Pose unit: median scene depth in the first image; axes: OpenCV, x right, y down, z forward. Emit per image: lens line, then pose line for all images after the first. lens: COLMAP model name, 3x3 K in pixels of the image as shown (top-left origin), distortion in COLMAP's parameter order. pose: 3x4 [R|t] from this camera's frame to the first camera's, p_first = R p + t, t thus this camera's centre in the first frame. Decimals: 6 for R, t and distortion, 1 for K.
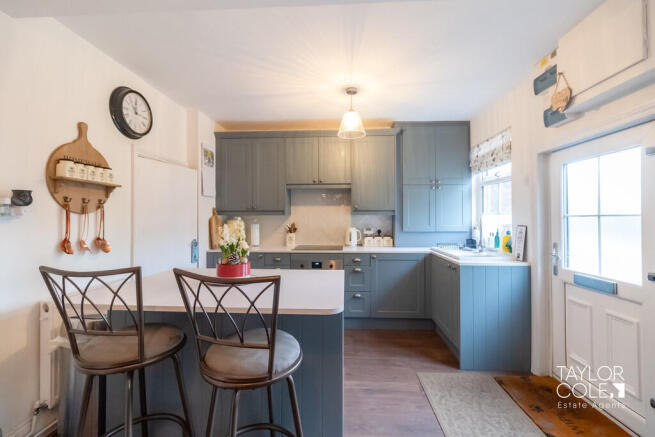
lens RADIAL K [[284.6, 0, 327.1], [0, 284.6, 215.1], [0, 0, 1]] dist [0.000038, -0.000016]
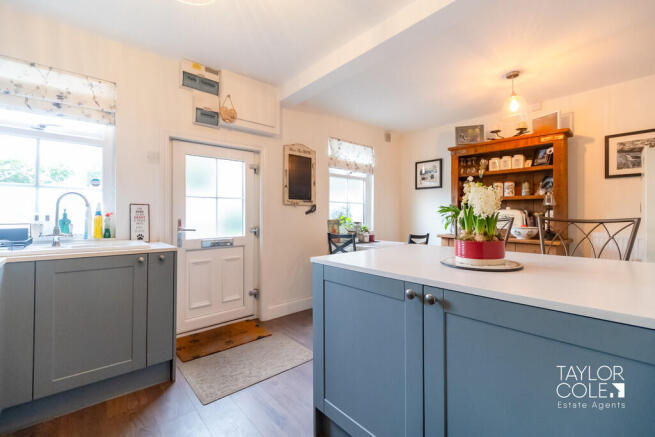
lens RADIAL K [[284.6, 0, 327.1], [0, 284.6, 215.1], [0, 0, 1]] dist [0.000038, -0.000016]
pose [[-0.699151, 0.016110, 0.714792, -0.505029], [0.002787, 0.999800, -0.019807, 0.120095], [-0.714969, -0.011855, -0.699056, 1.561424]]
